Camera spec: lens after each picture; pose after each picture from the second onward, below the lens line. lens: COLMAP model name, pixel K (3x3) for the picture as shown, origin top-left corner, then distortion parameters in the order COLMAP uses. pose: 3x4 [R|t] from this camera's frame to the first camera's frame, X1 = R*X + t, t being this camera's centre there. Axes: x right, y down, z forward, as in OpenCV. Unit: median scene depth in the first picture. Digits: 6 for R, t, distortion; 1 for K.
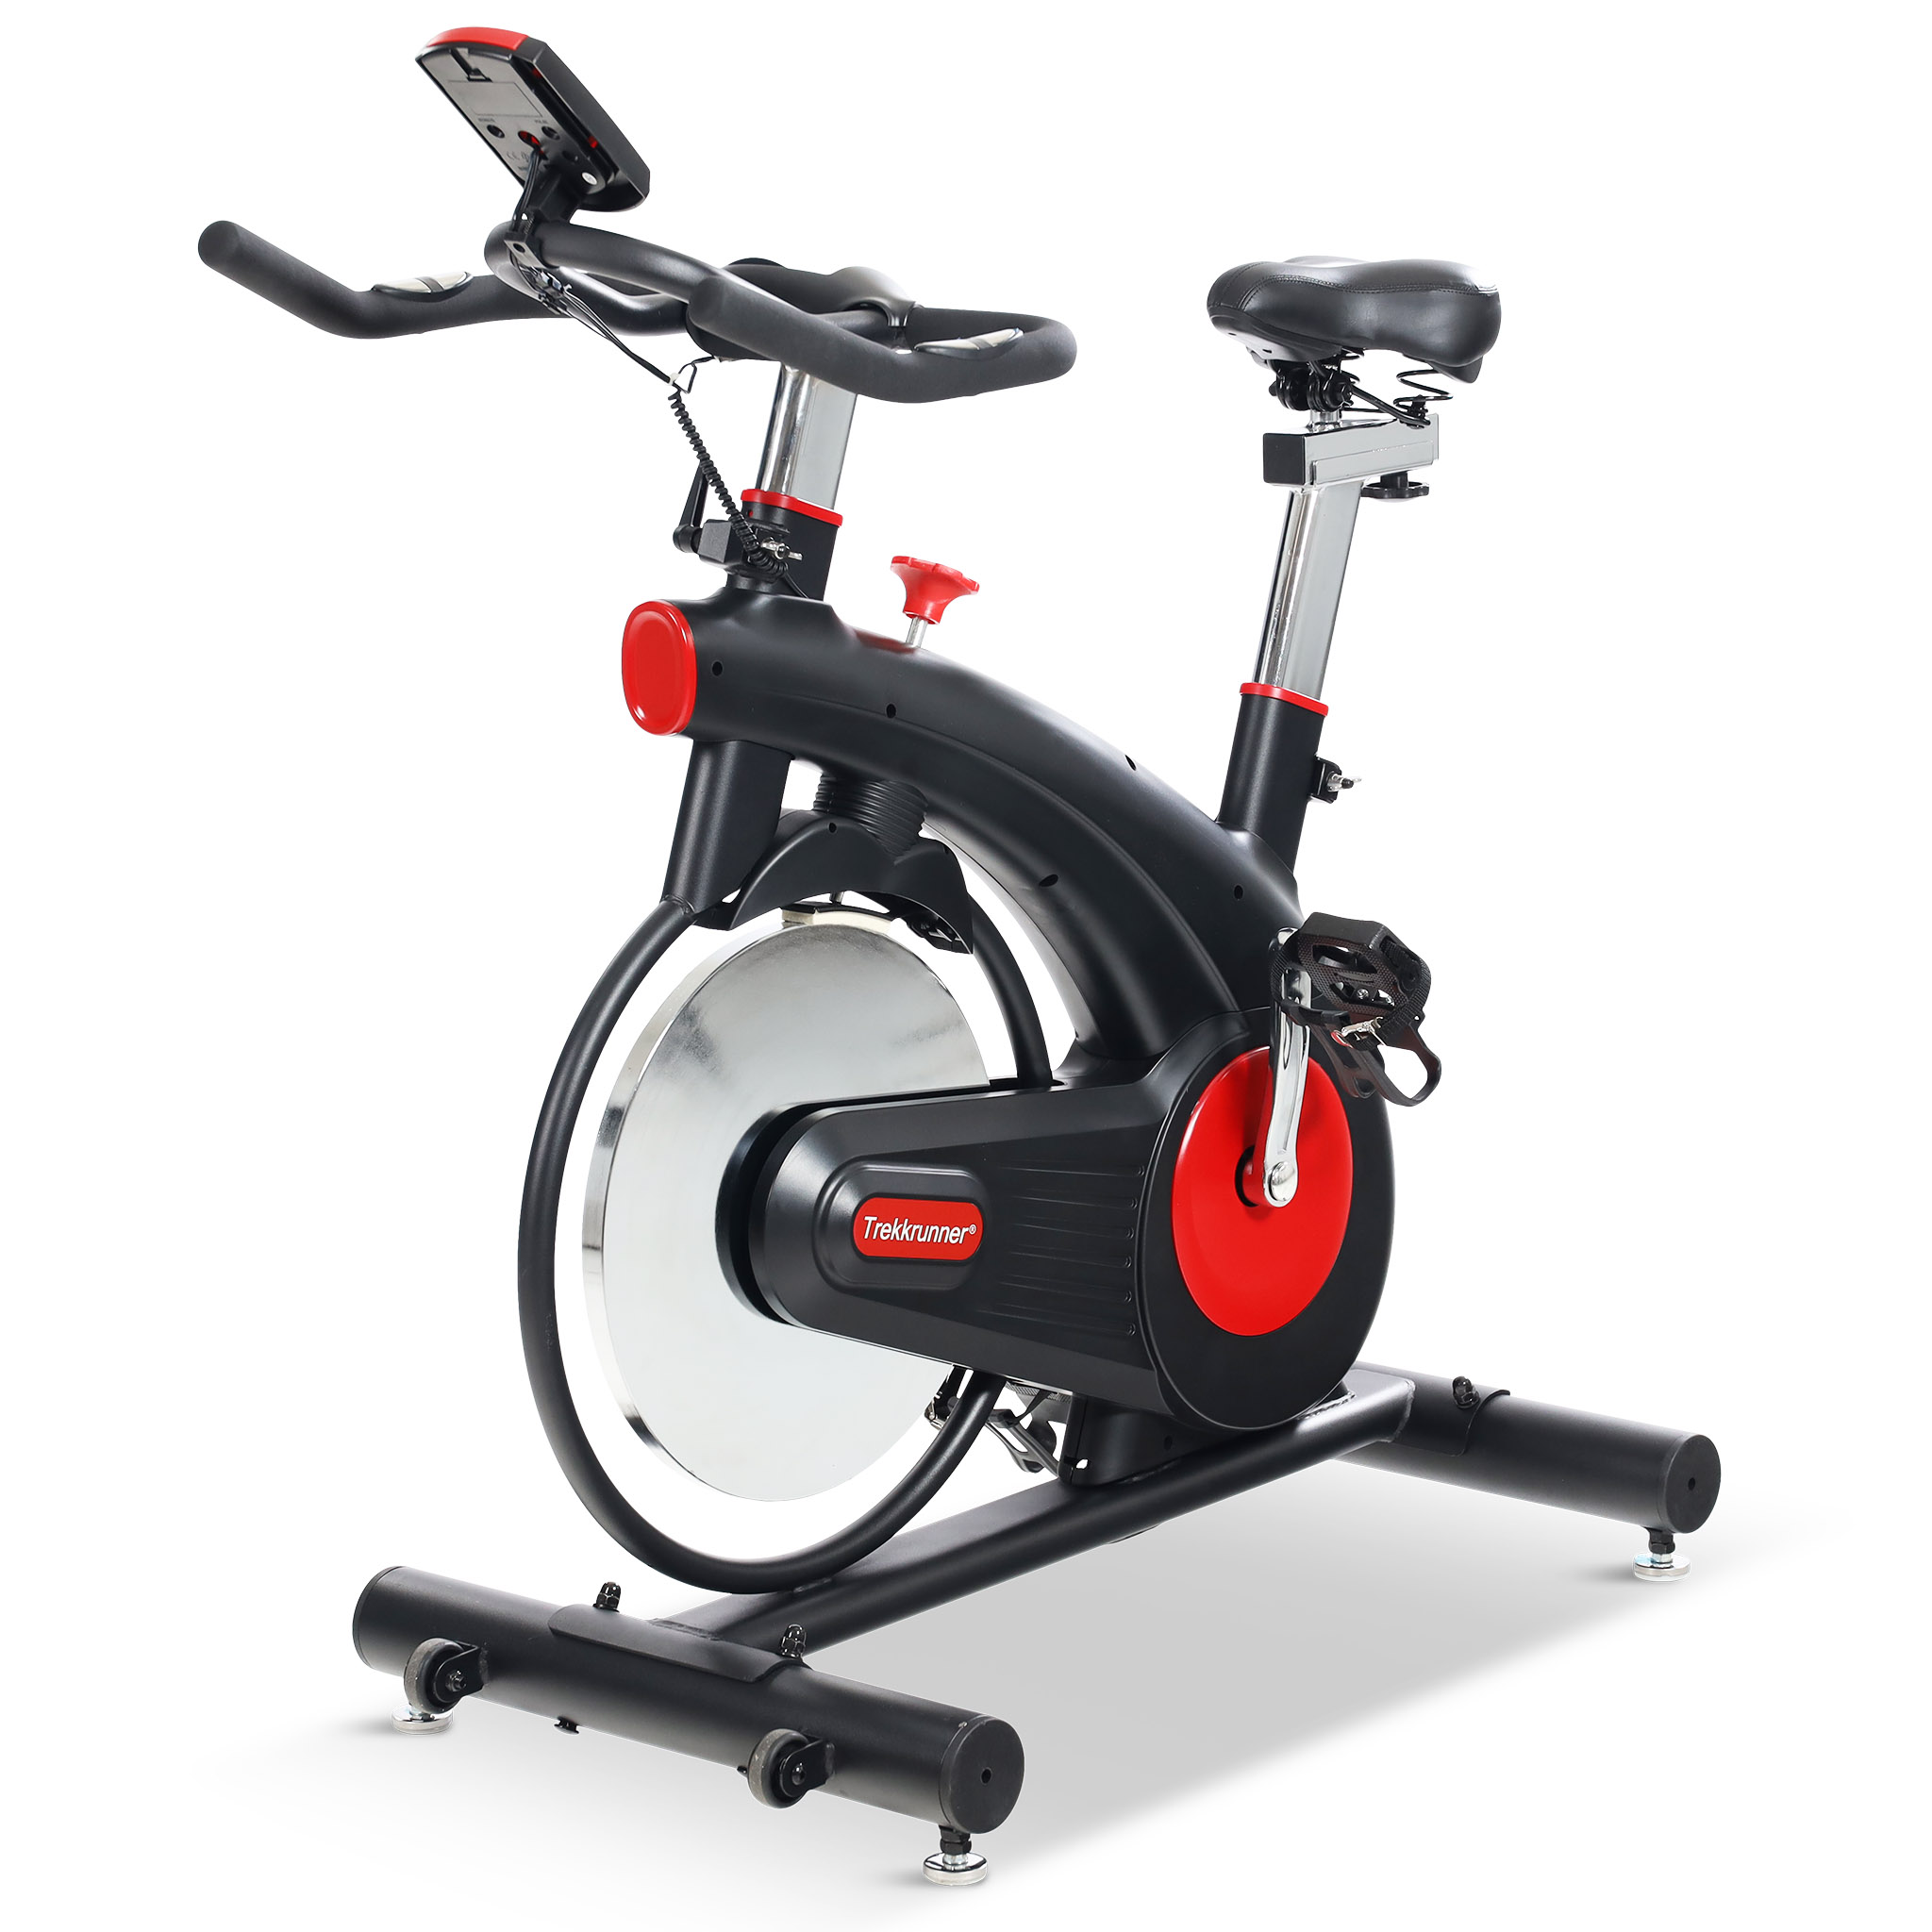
lens RADIAL K [[5456.0, 0, 966.0], [0, 5456.0, 966.0], [0, 0, 1]] dist [0.010615, 0.029939]
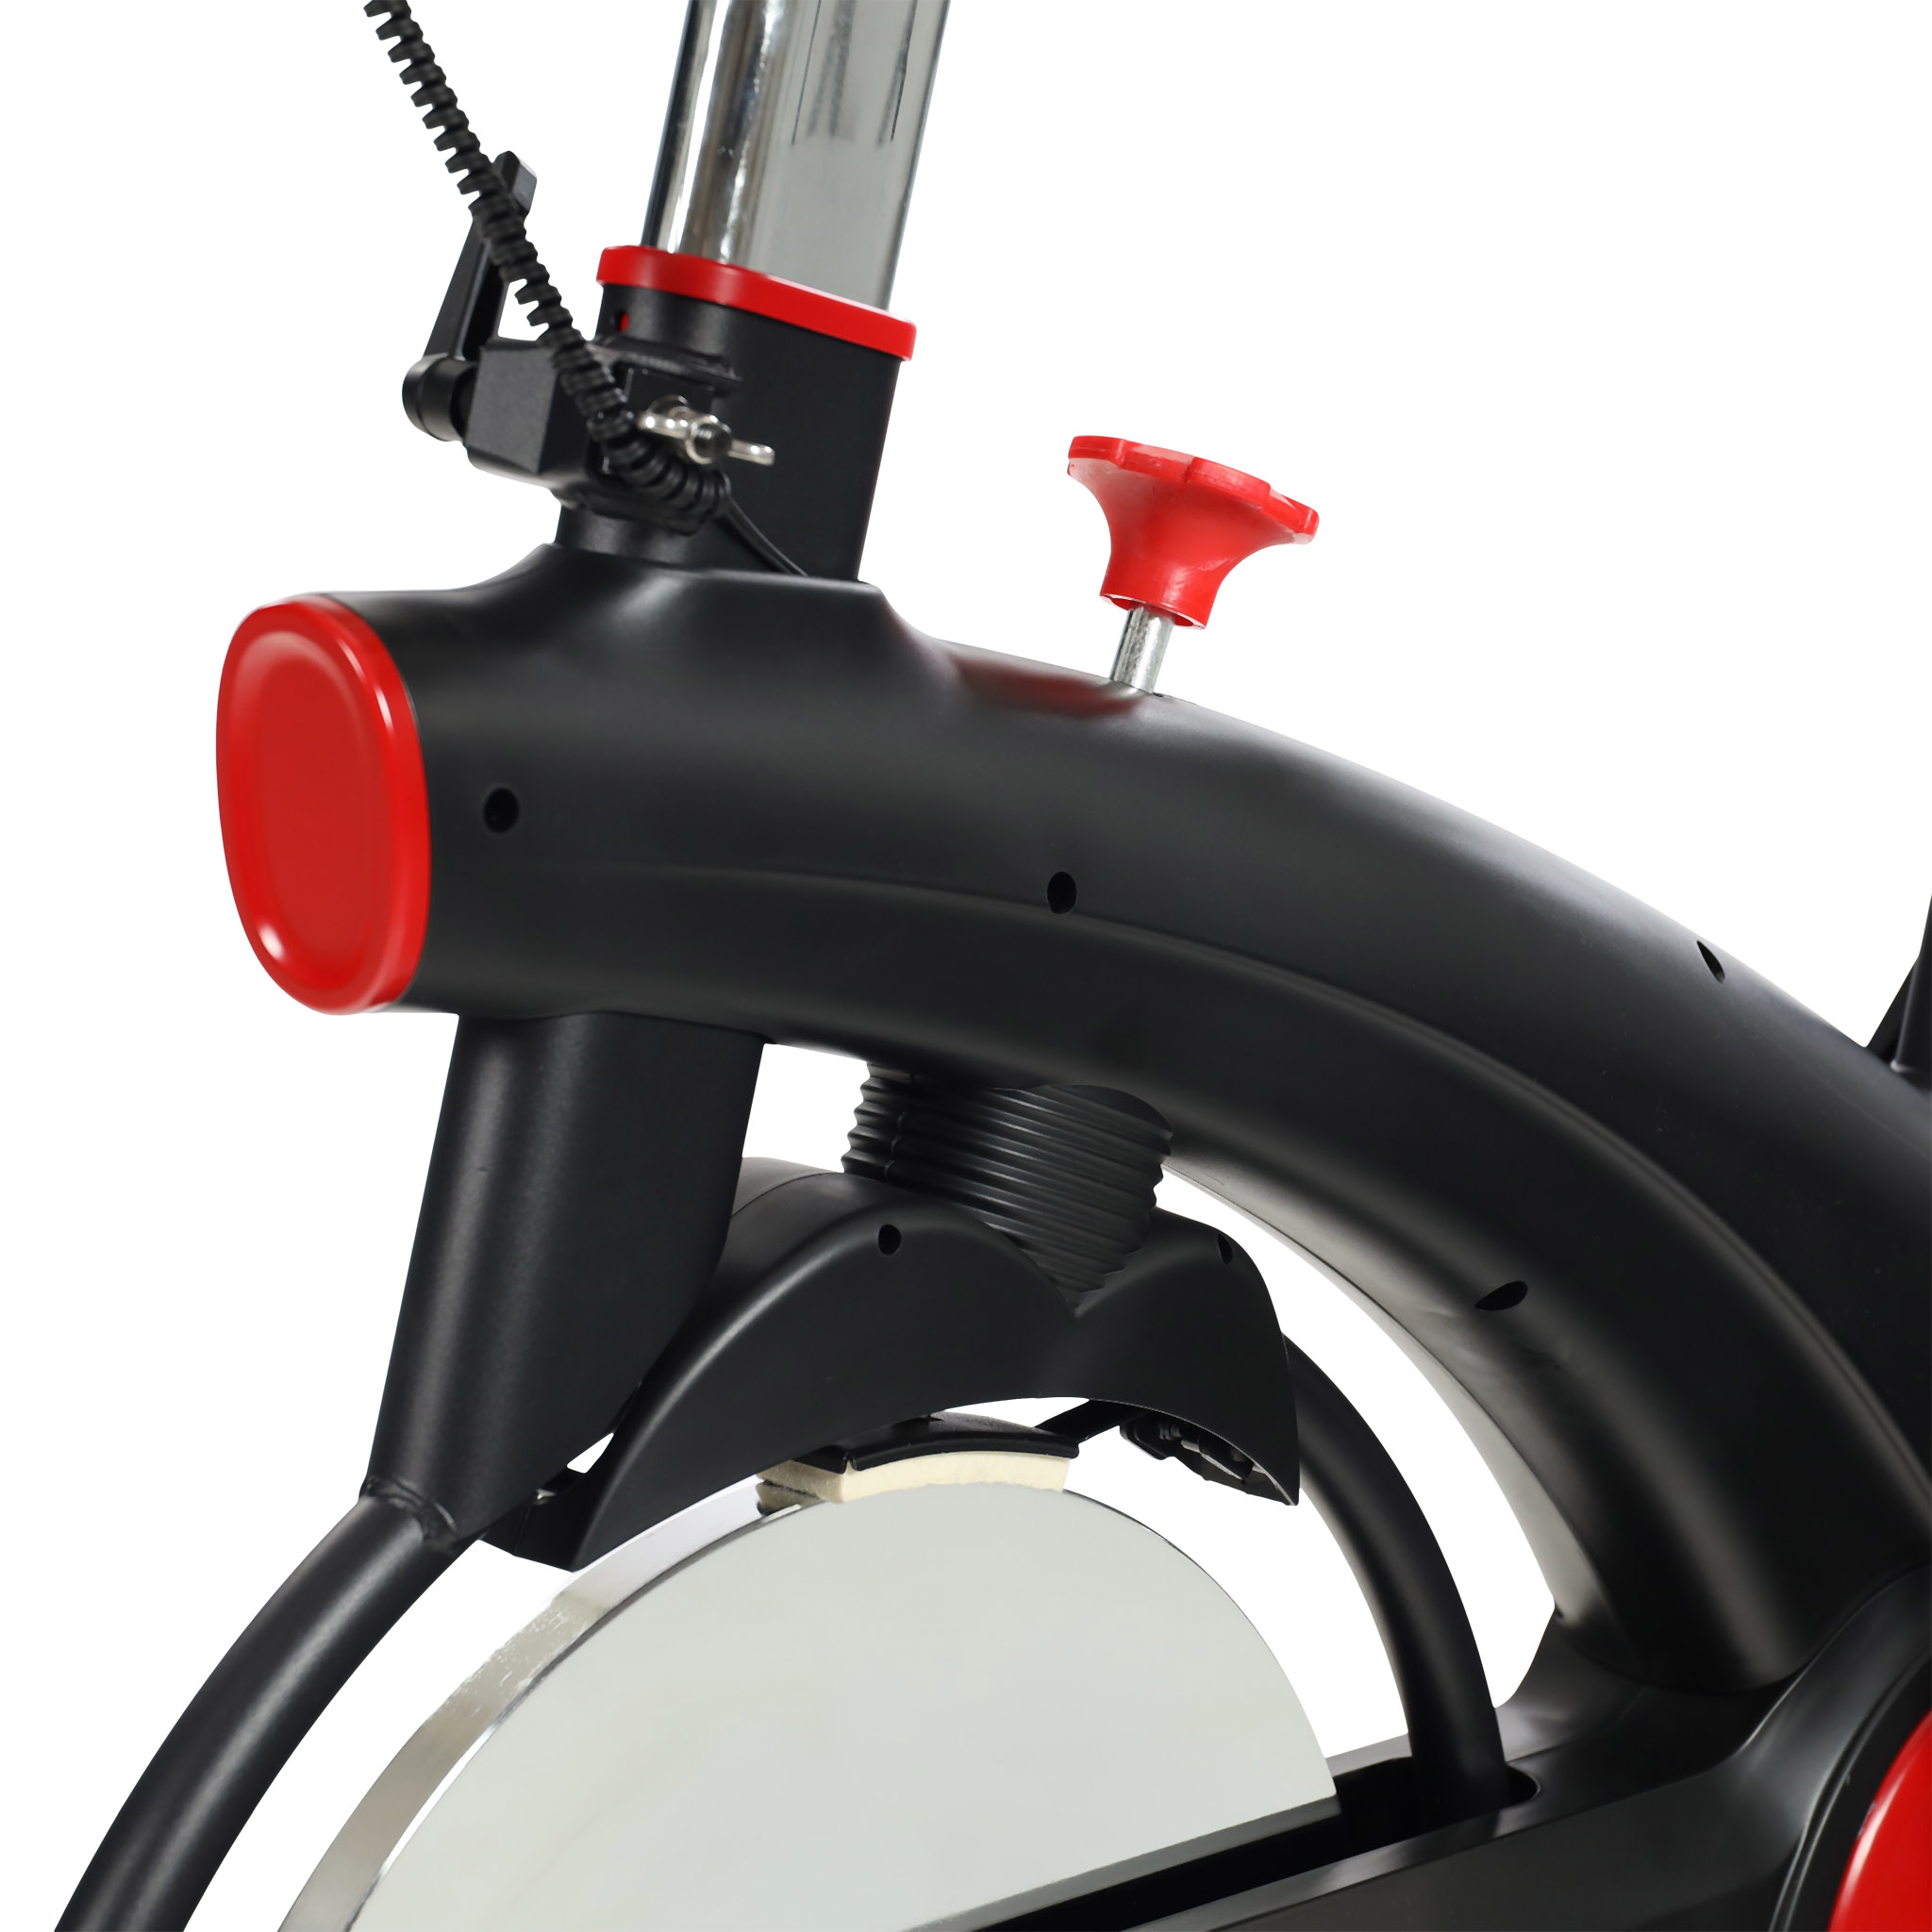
lens RADIAL K [[4899.2, 0, 964.7], [0, 4899.2, 847.9], [0, 0, 1]] dist [0.048326, 0.745628]
pose [[0.997989, -0.000937, -0.063378, -0.000268], [0.002733, 0.999597, 0.028270, -0.058176], [0.063326, -0.028386, 0.997589, 0.689196]]
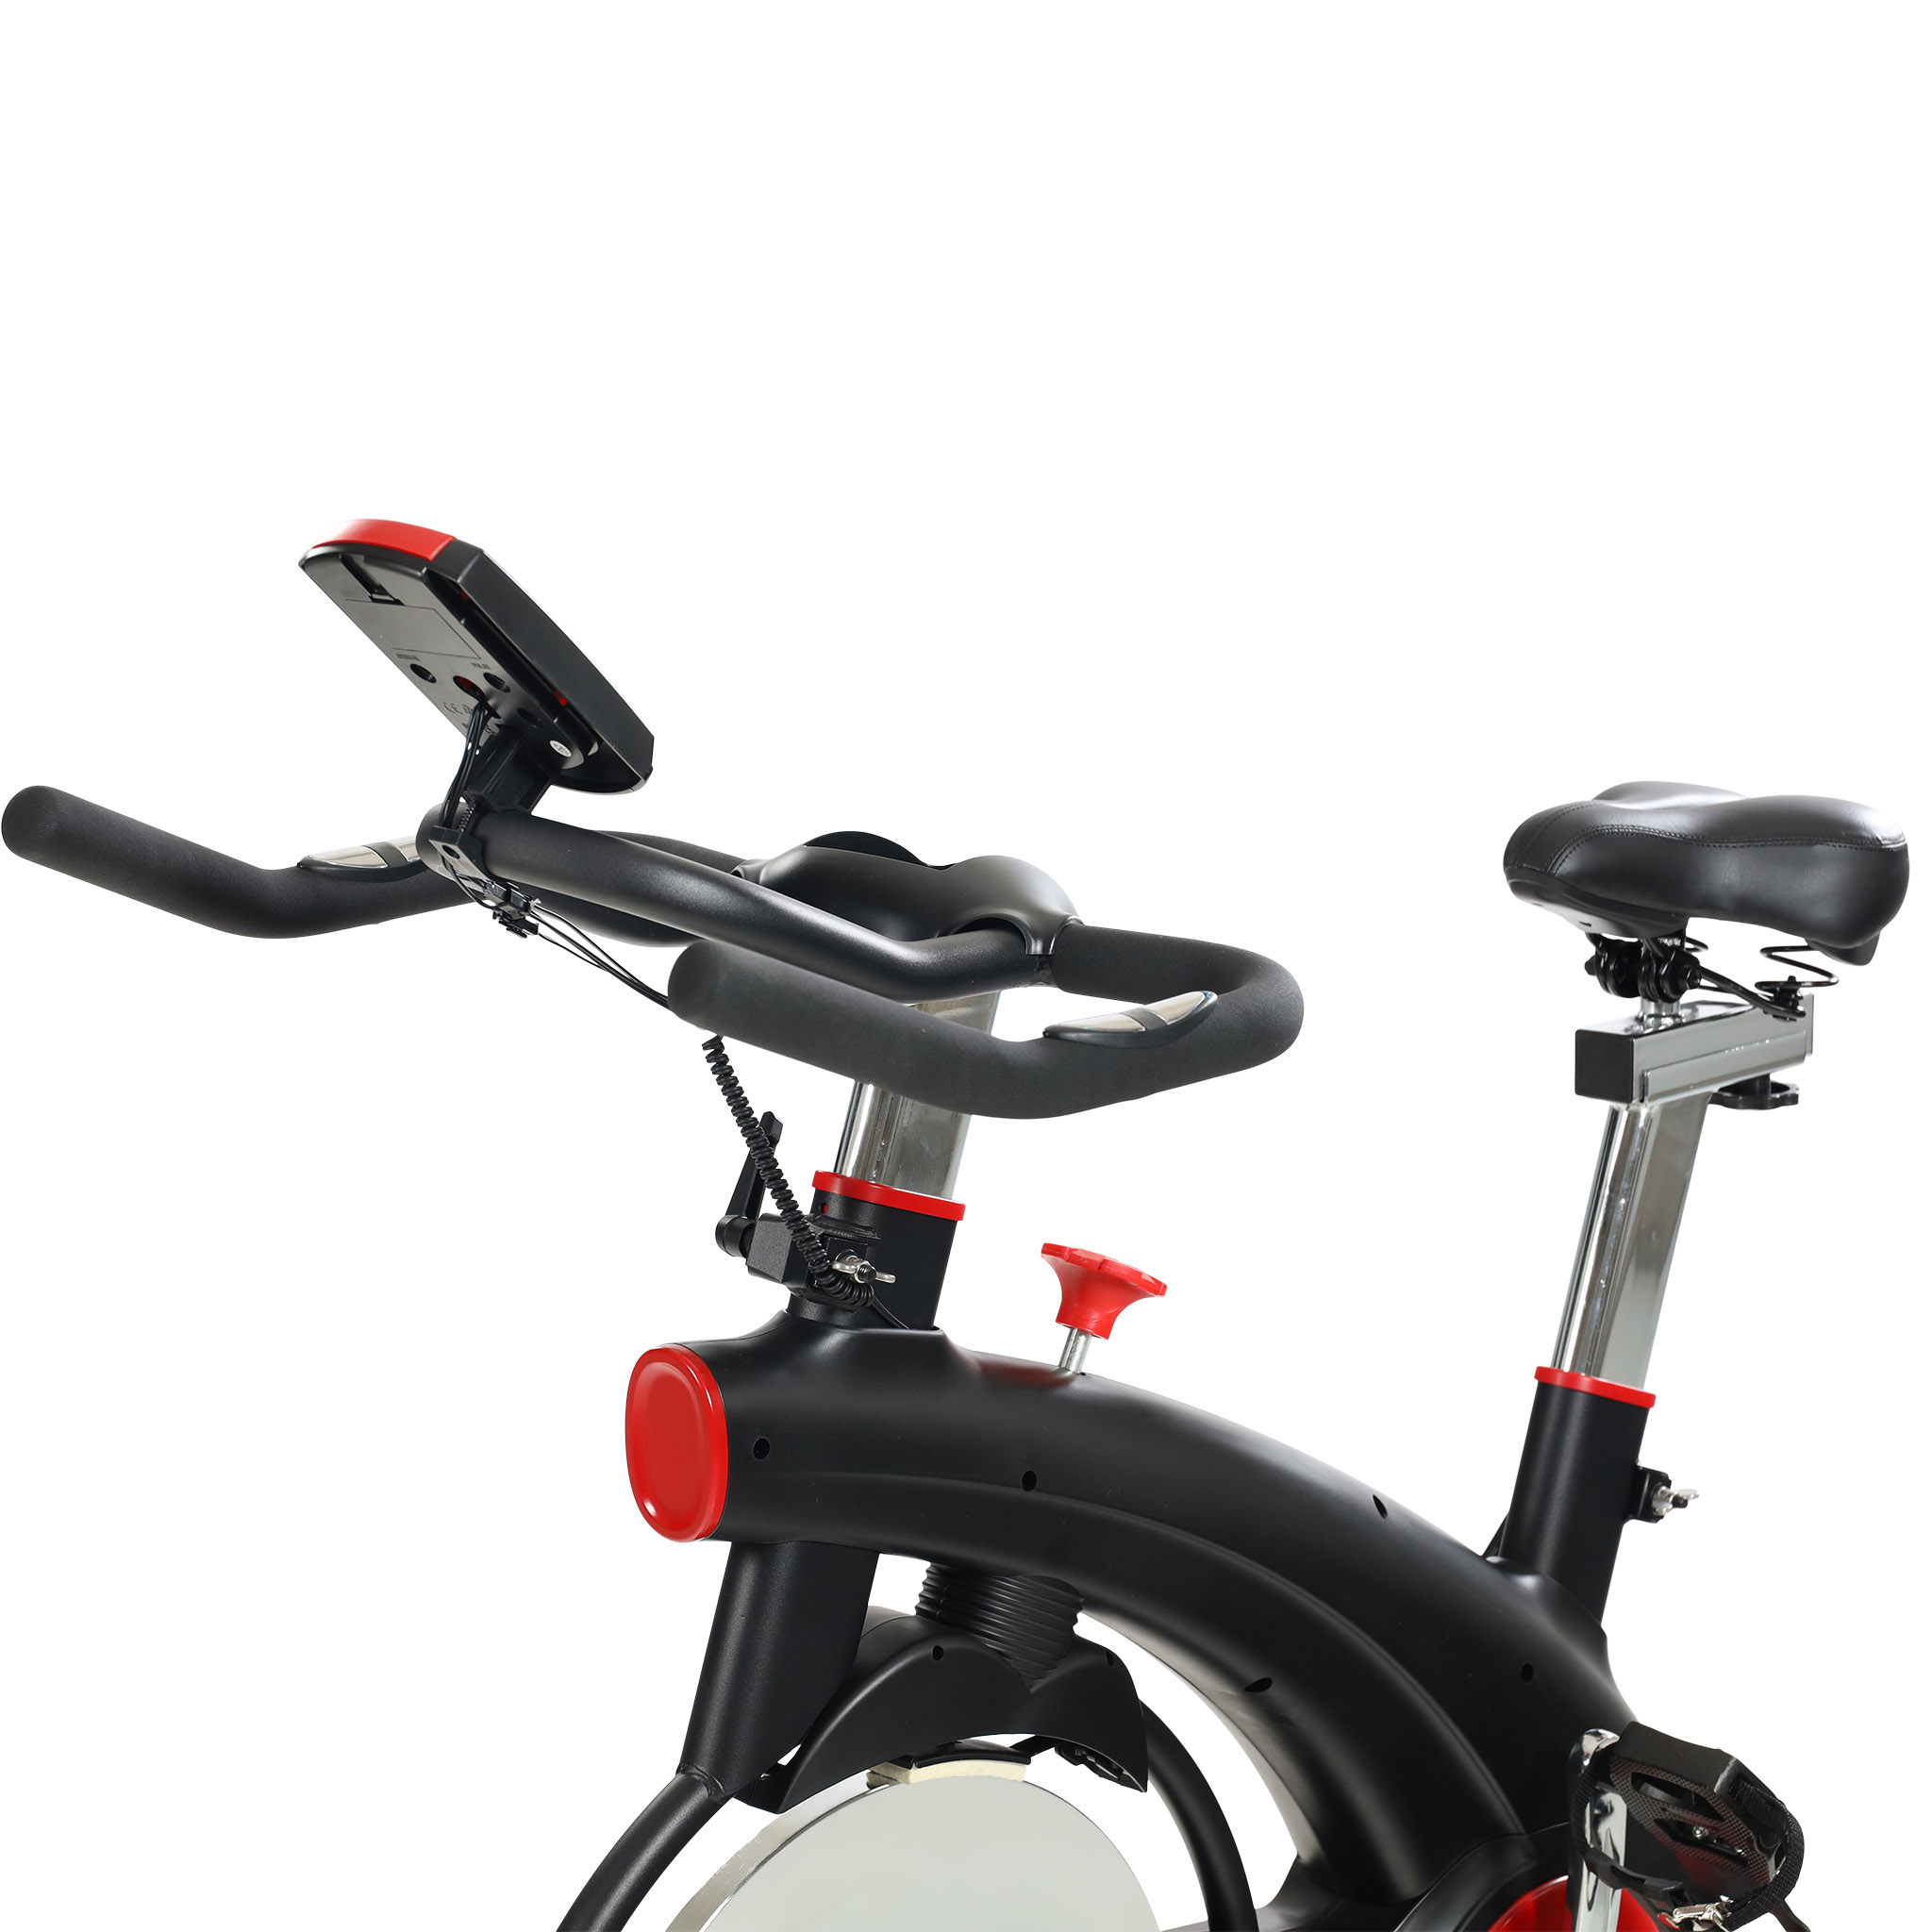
lens RADIAL K [[4408.3, 0, 966.0], [0, 4408.3, 966.0], [0, 0, 1]] dist [0.007610, 1.400088]
pose [[0.996853, 0.027304, -0.074428, 0.018089], [-0.028887, 0.999377, -0.020275, -0.100249], [0.073828, 0.022362, 0.997020, 0.438594]]
